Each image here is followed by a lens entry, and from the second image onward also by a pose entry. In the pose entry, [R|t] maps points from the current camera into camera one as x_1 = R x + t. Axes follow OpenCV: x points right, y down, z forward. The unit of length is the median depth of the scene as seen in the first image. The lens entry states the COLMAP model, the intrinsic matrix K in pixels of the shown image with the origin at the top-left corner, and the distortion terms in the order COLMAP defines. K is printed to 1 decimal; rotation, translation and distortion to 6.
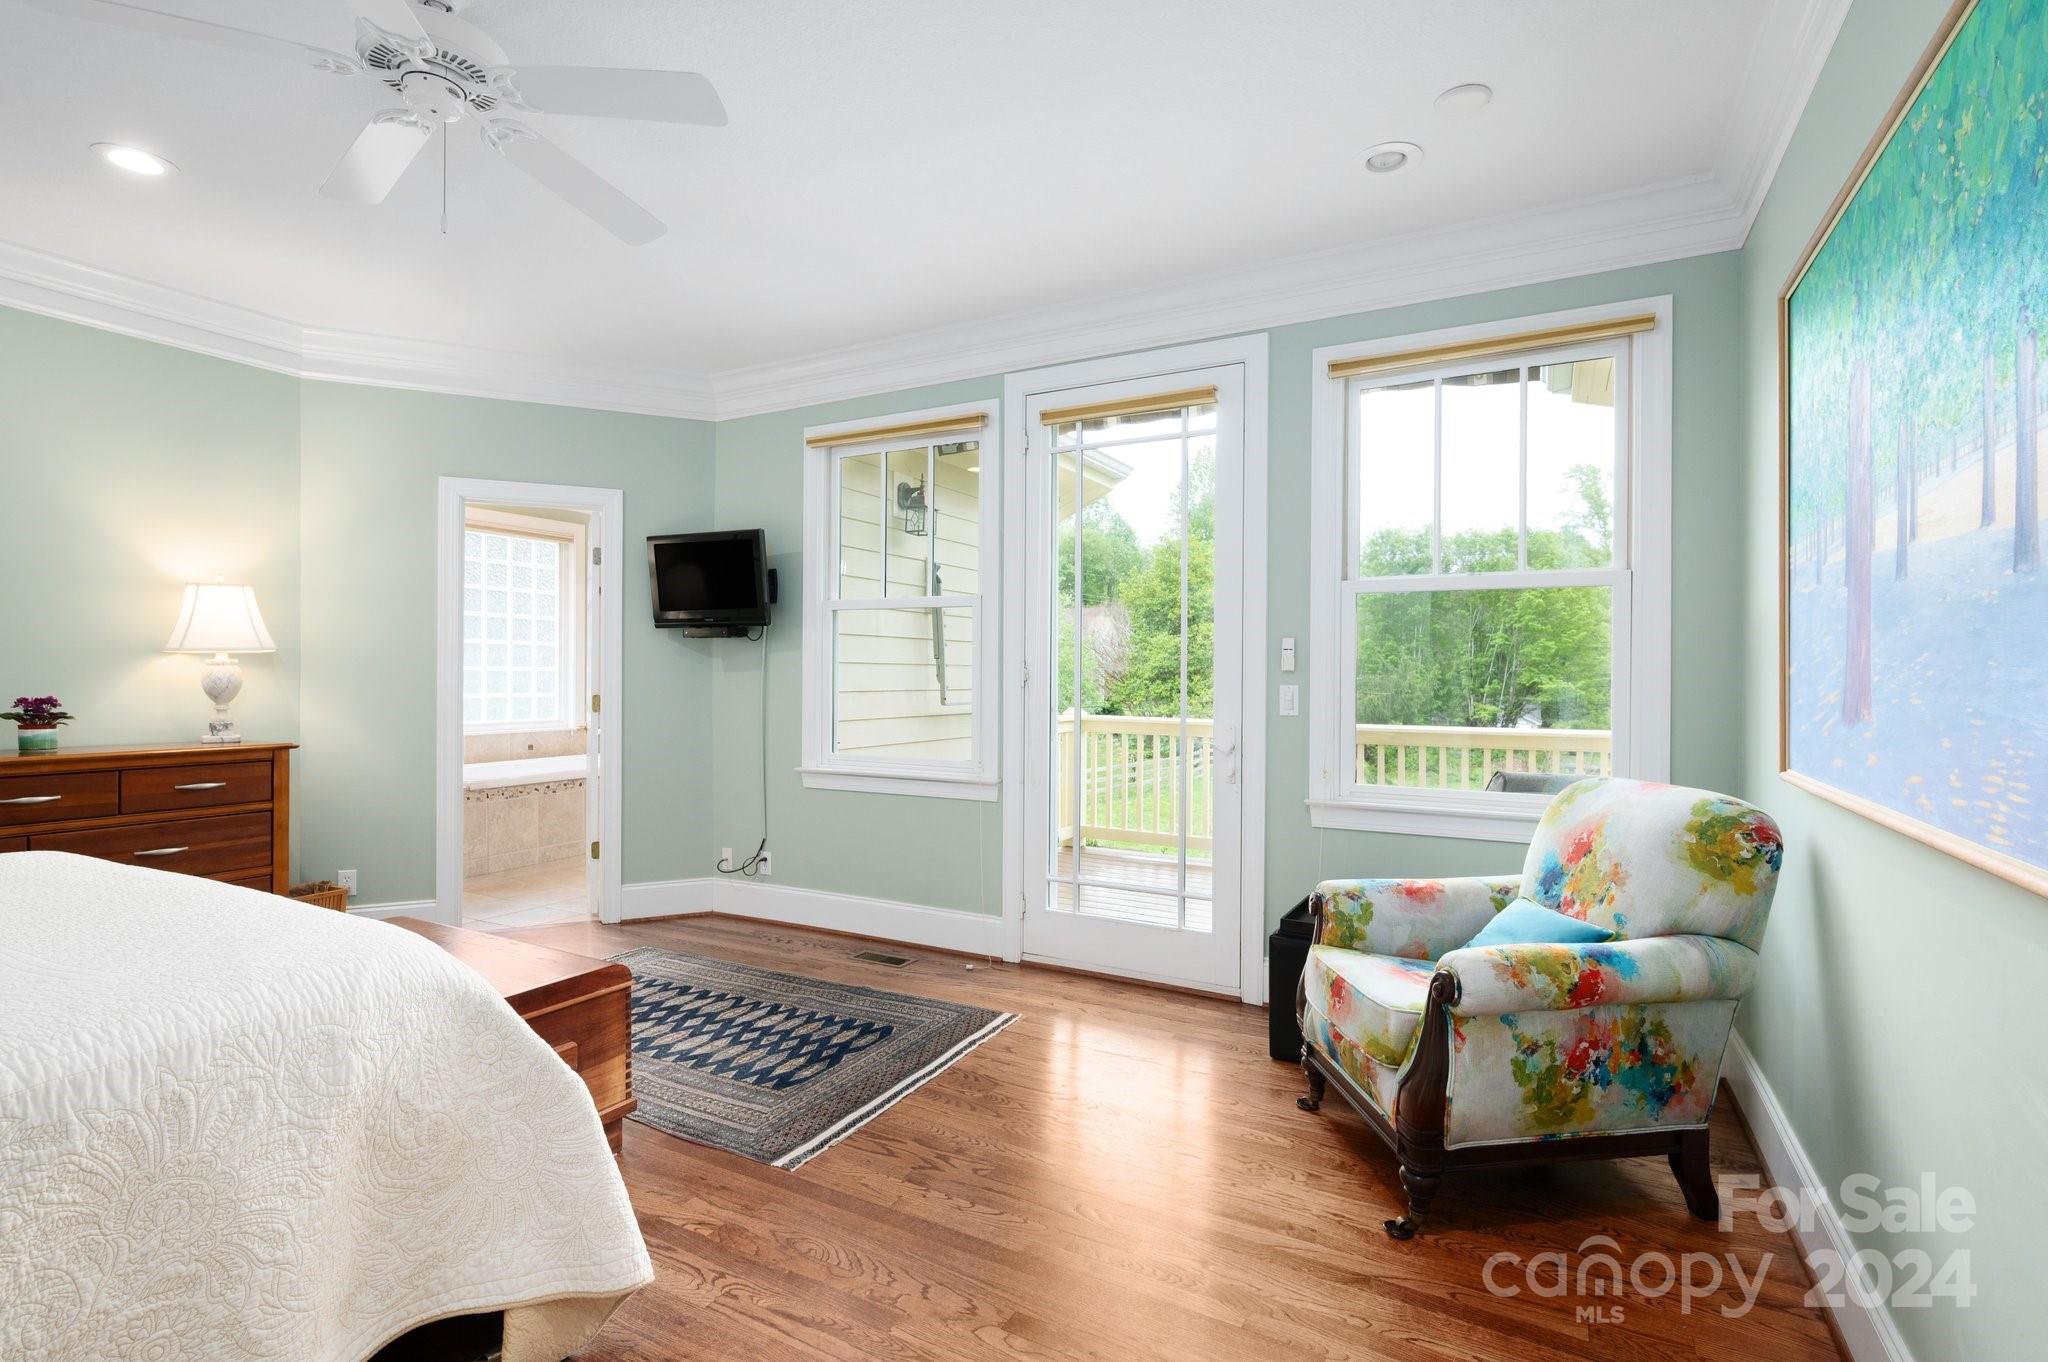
lens RADIAL K [[979.3, 0, 1027.5], [0, 979.3, 680.7], [0, 0, 1]] dist [-0.000907, -0.000099]
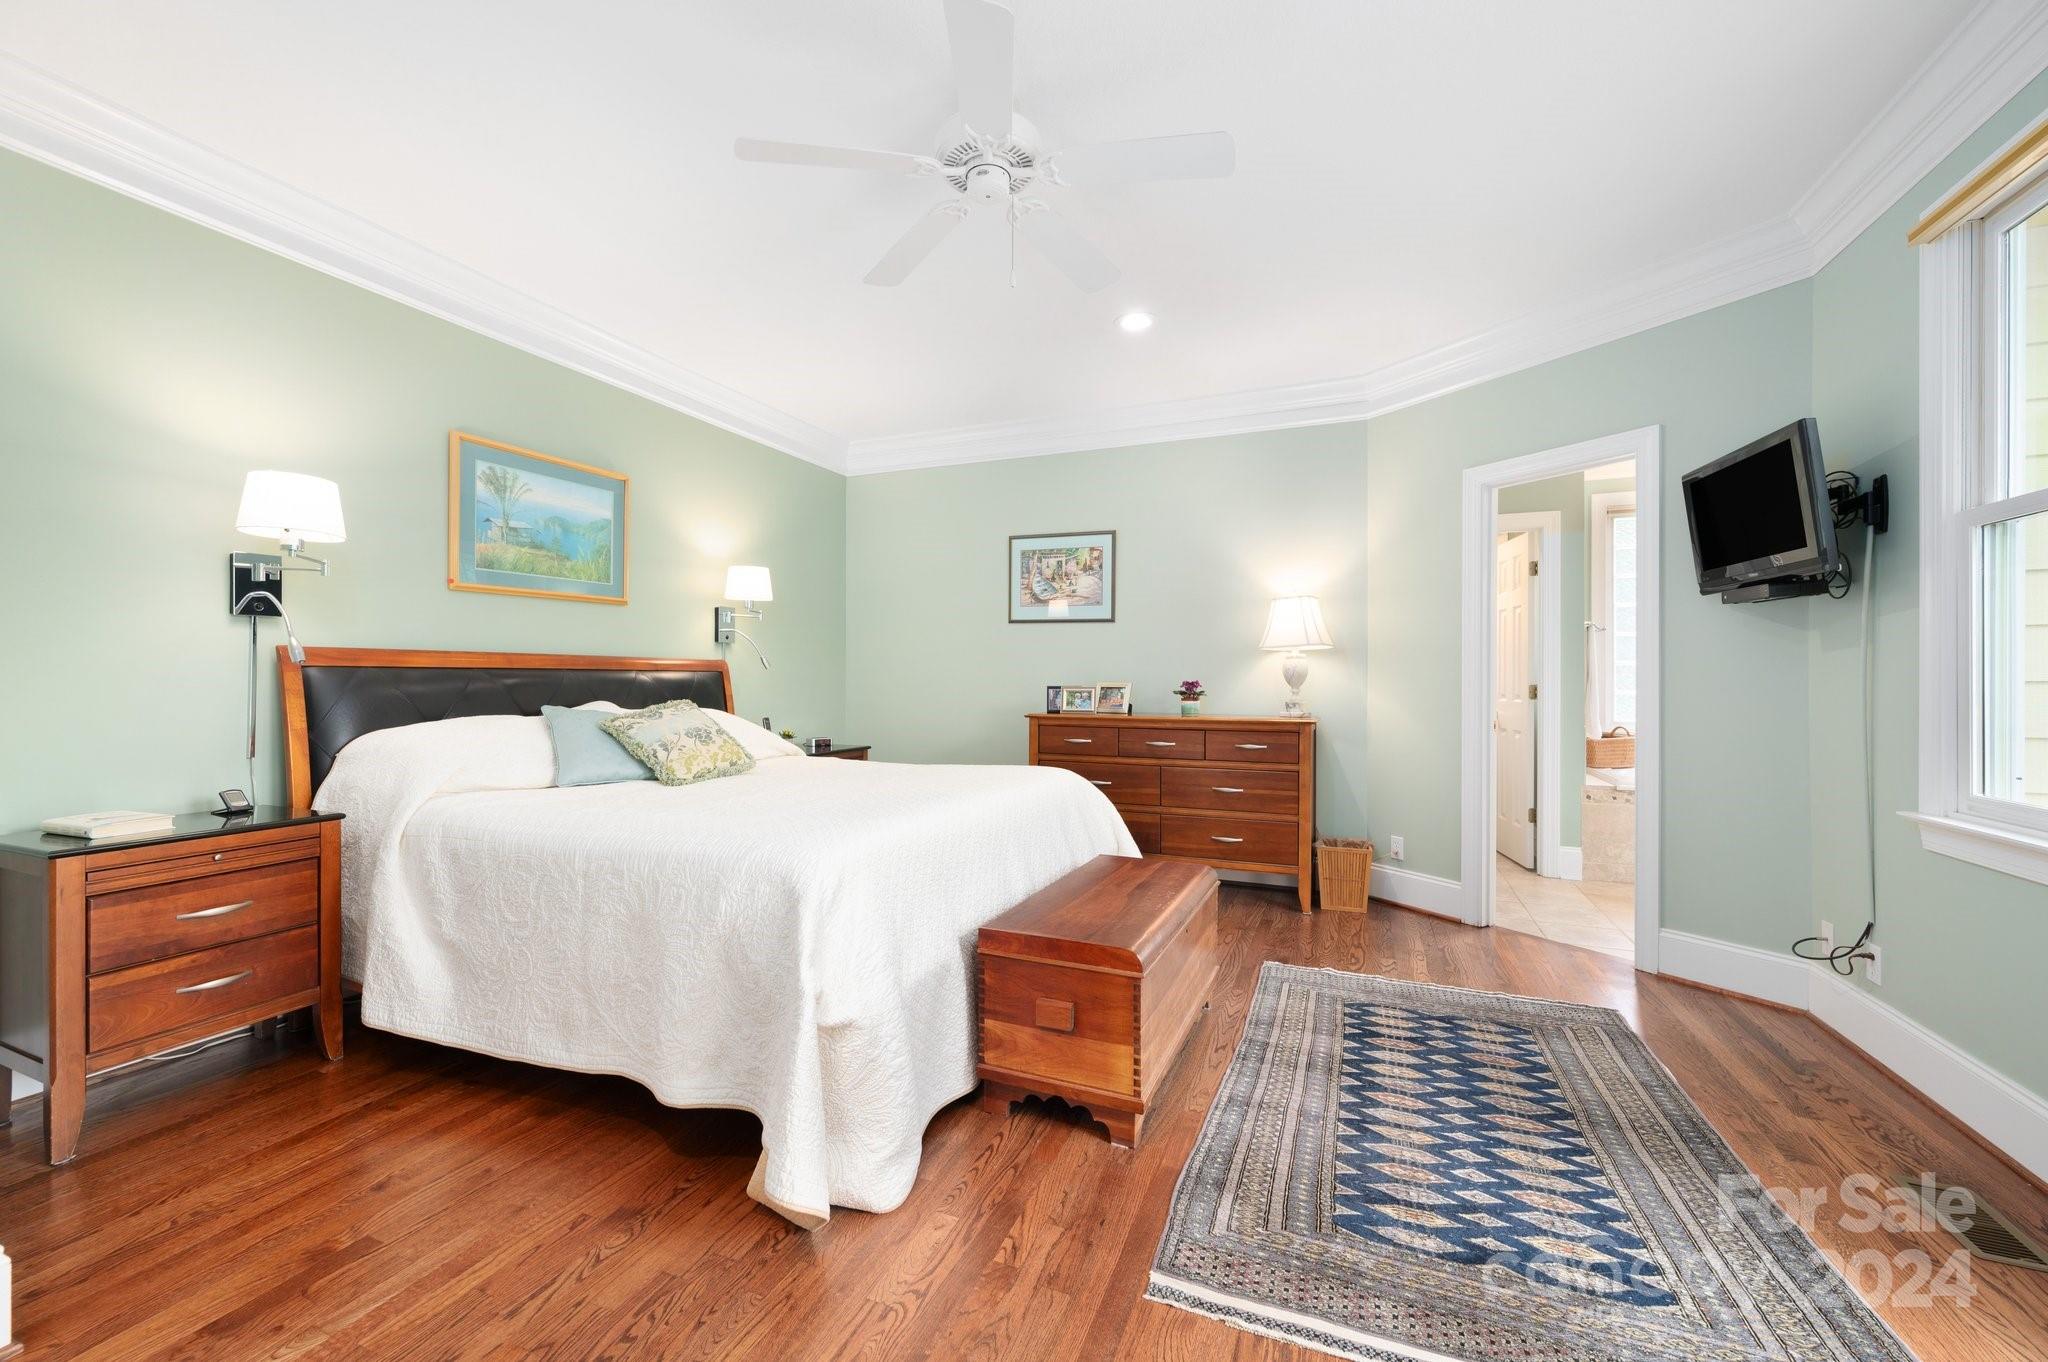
lens RADIAL K [[815.2, 0, 1023.0], [0, 815.2, 675.2], [0, 0, 1]] dist [0.000253, -0.000305]
pose [[0.084466, -0.009548, -0.996381, 0.264889], [-0.004441, 0.999941, -0.009958, 0.021489], [0.996416, 0.005266, 0.084419, 0.594648]]
